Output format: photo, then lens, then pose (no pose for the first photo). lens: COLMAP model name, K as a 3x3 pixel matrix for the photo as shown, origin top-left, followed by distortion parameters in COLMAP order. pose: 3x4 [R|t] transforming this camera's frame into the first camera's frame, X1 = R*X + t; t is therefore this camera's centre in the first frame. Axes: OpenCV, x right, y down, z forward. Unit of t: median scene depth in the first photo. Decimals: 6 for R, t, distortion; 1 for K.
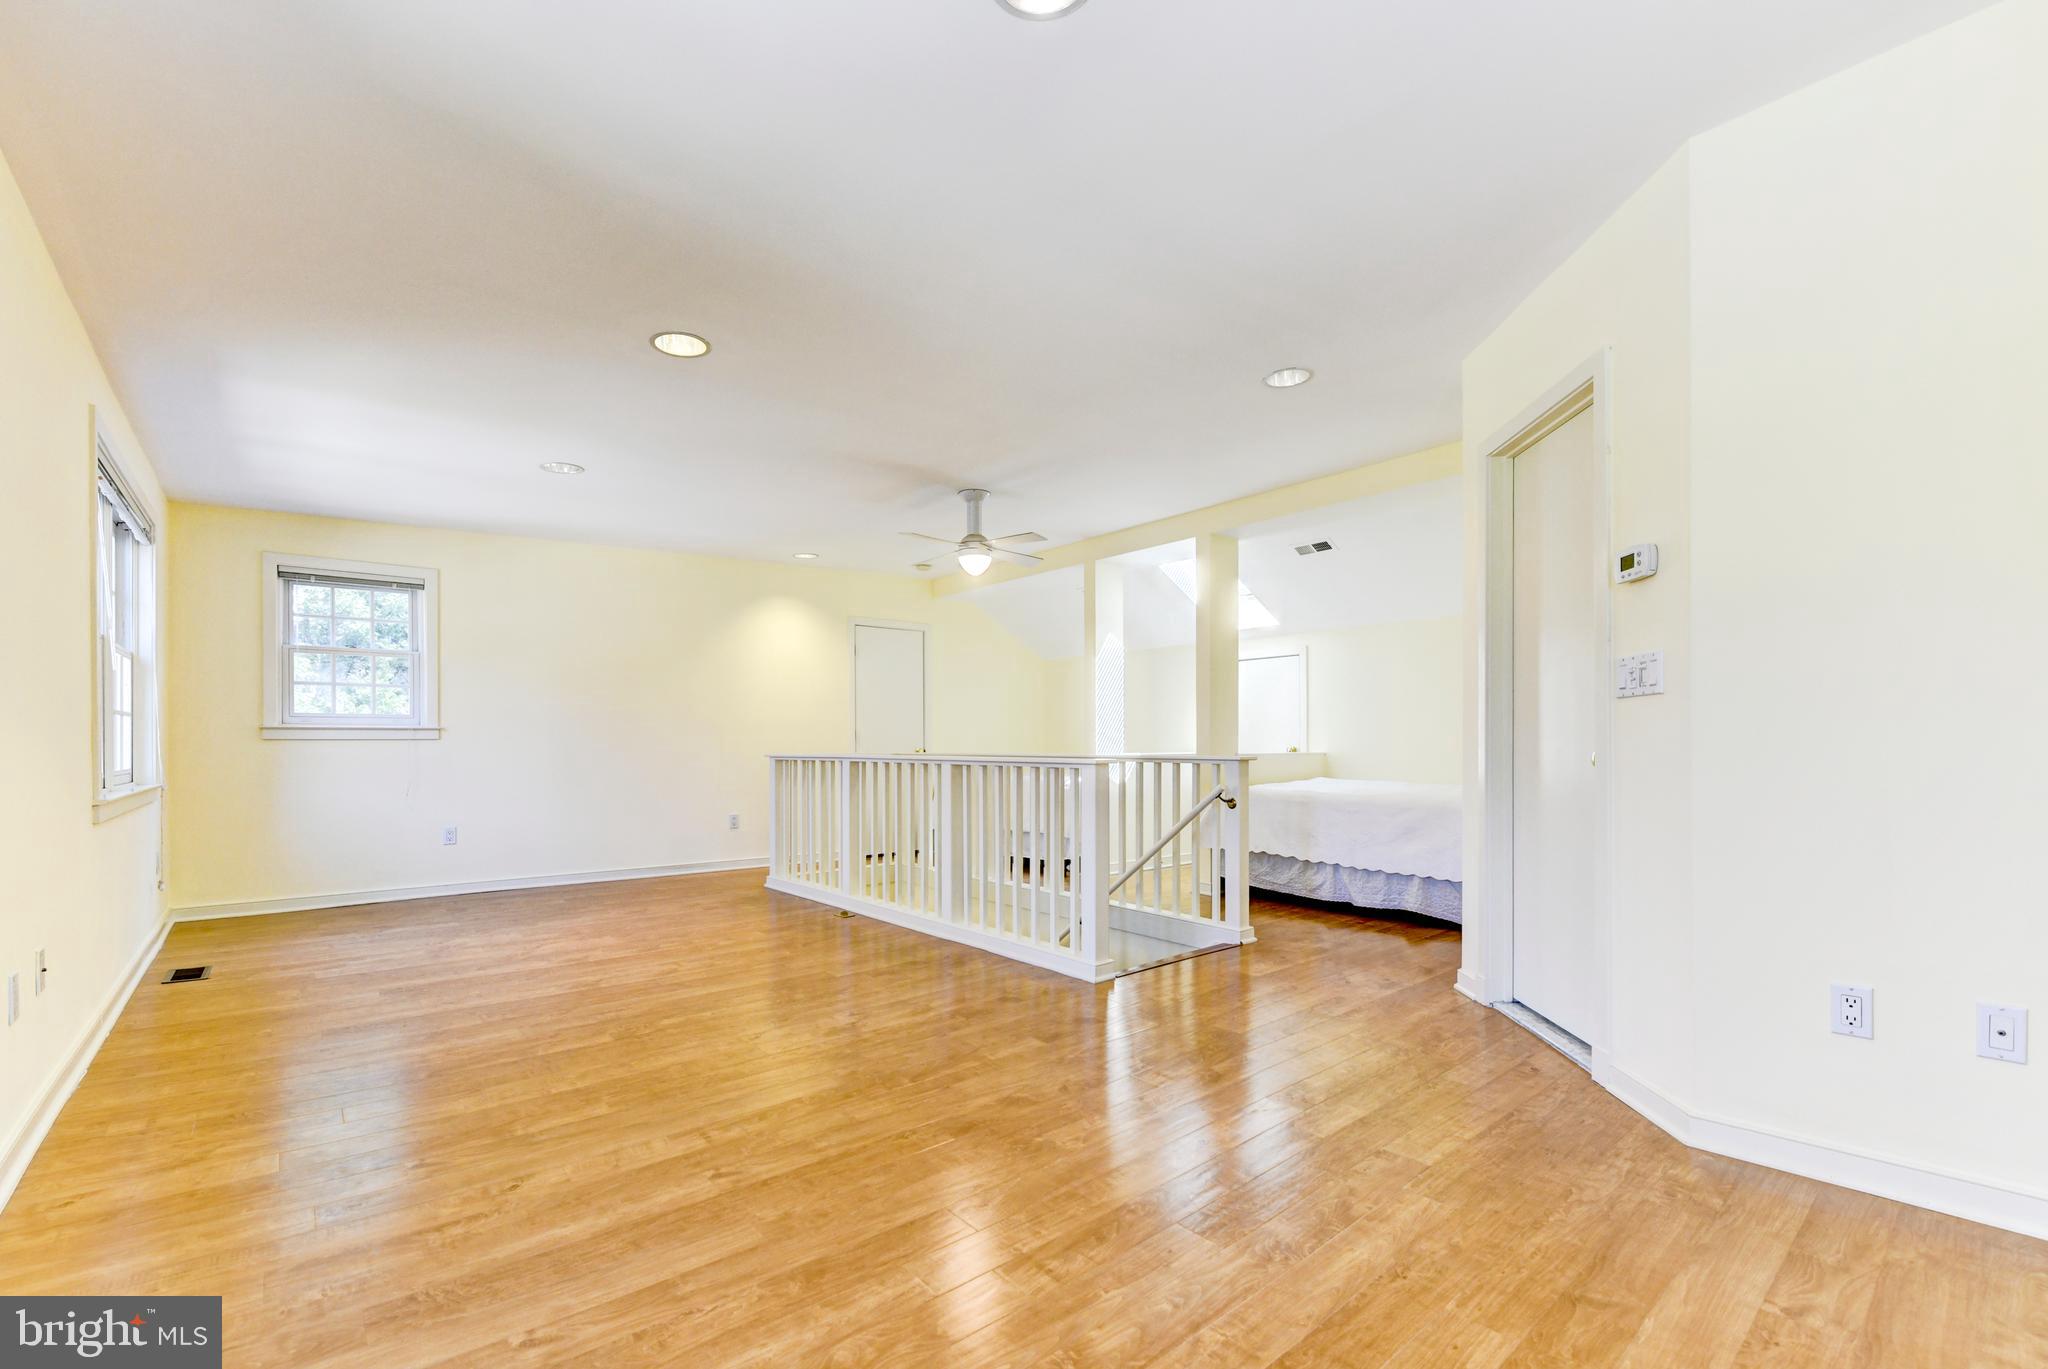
lens RADIAL K [[885.1, 0, 1002.4], [0, 885.1, 745.0], [0, 0, 1]] dist [-0.000155, 0.000019]
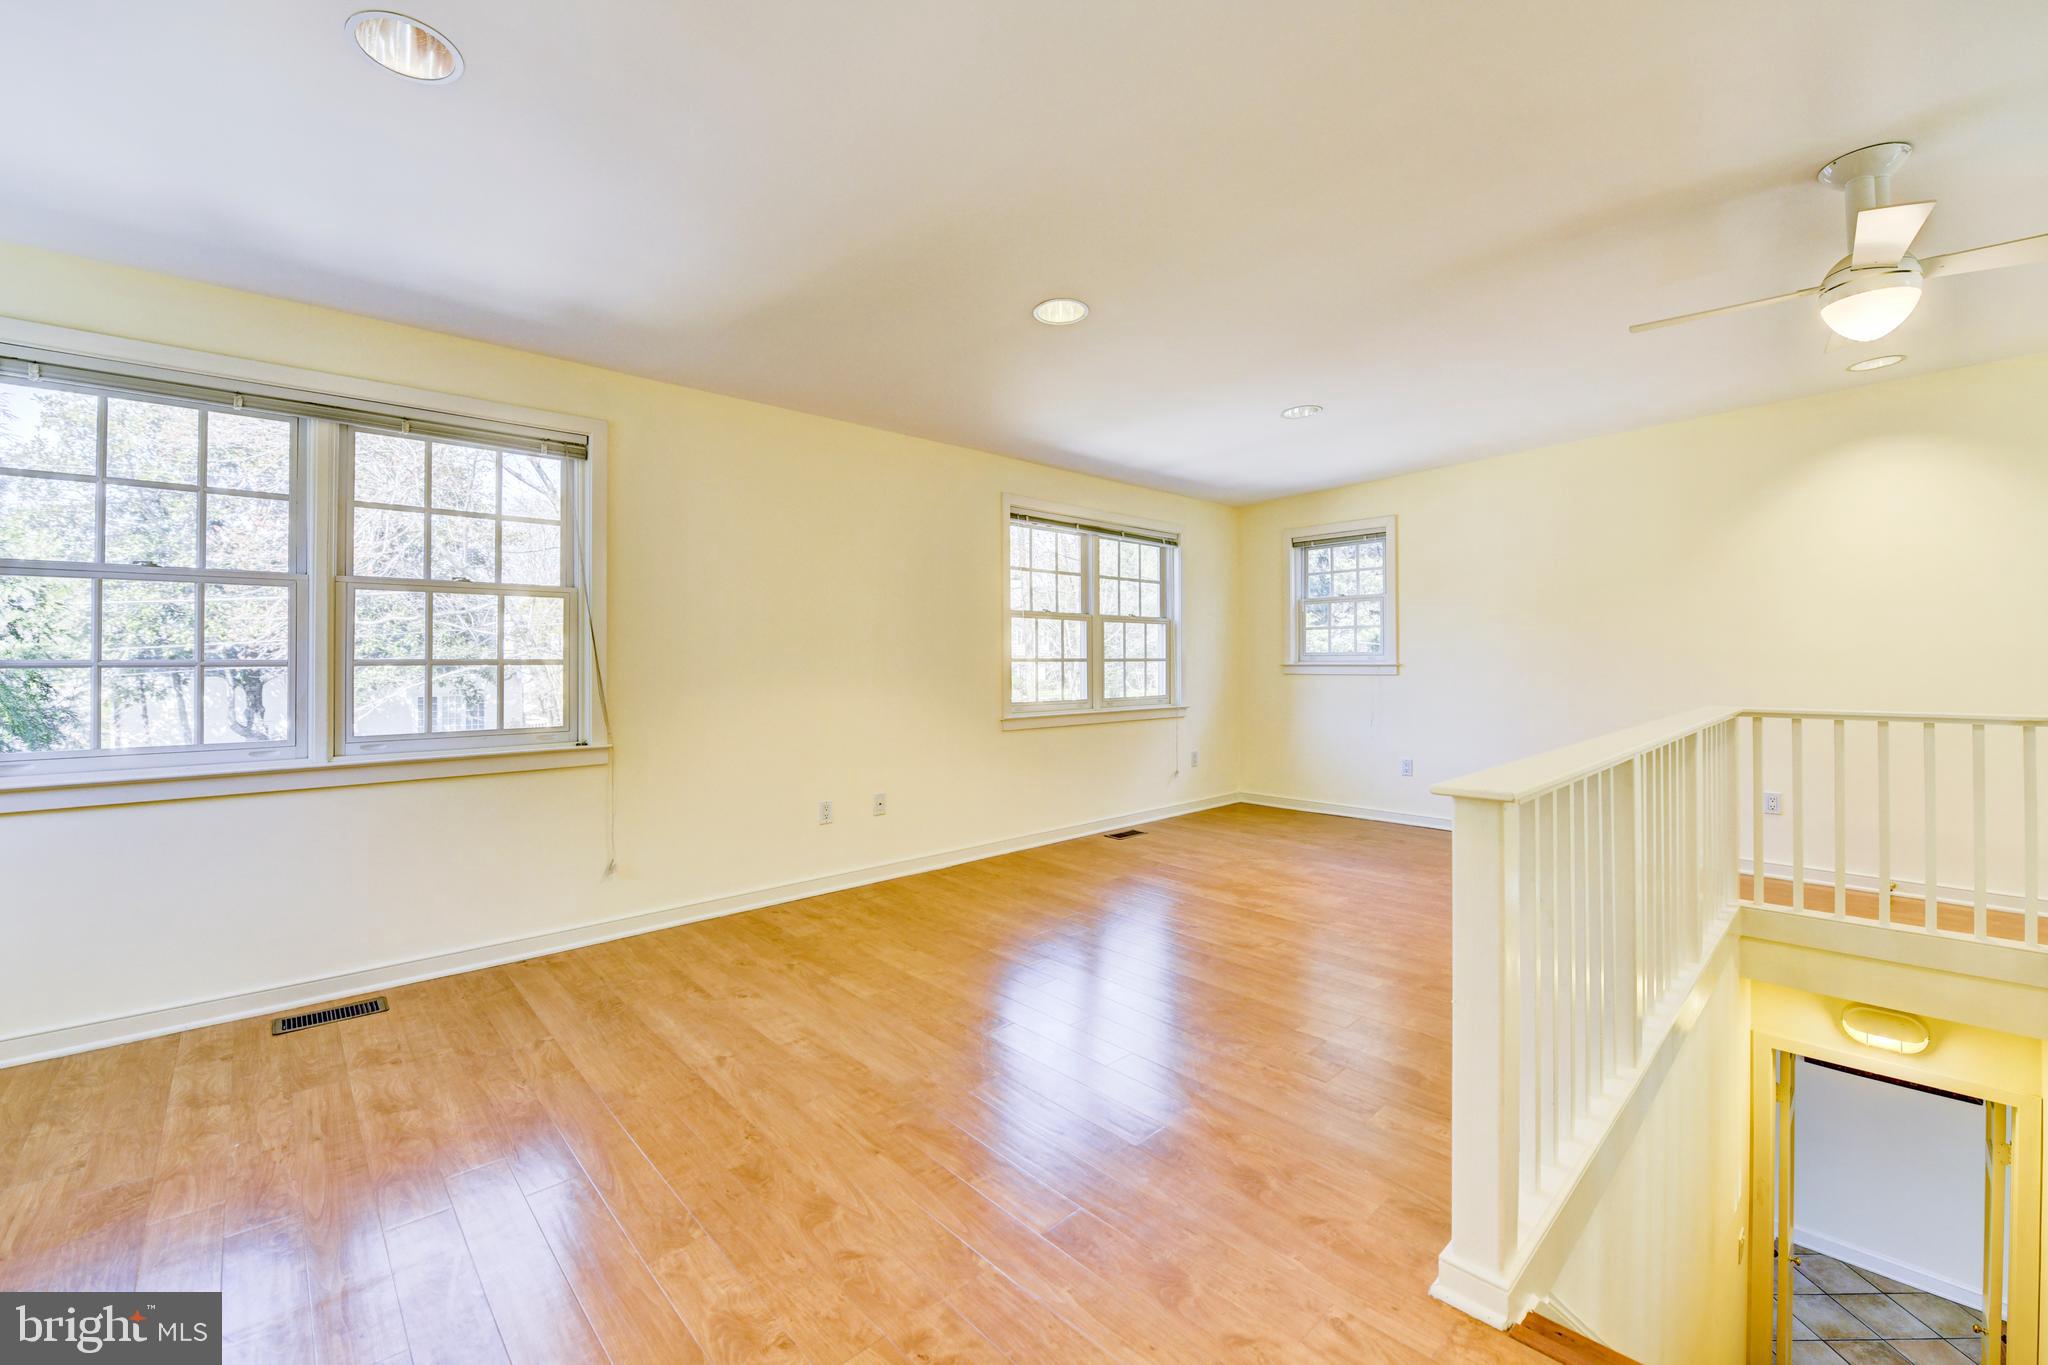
lens RADIAL K [[815.2, 0, 1021.1], [0, 815.2, 664.4], [0, 0, 1]] dist [-0.017014, -0.000065]
pose [[0.064345, 0.012363, -0.997851, 0.603465], [0.003563, 0.999914, 0.012618, -0.064852], [0.997921, -0.004368, 0.064295, 0.952643]]
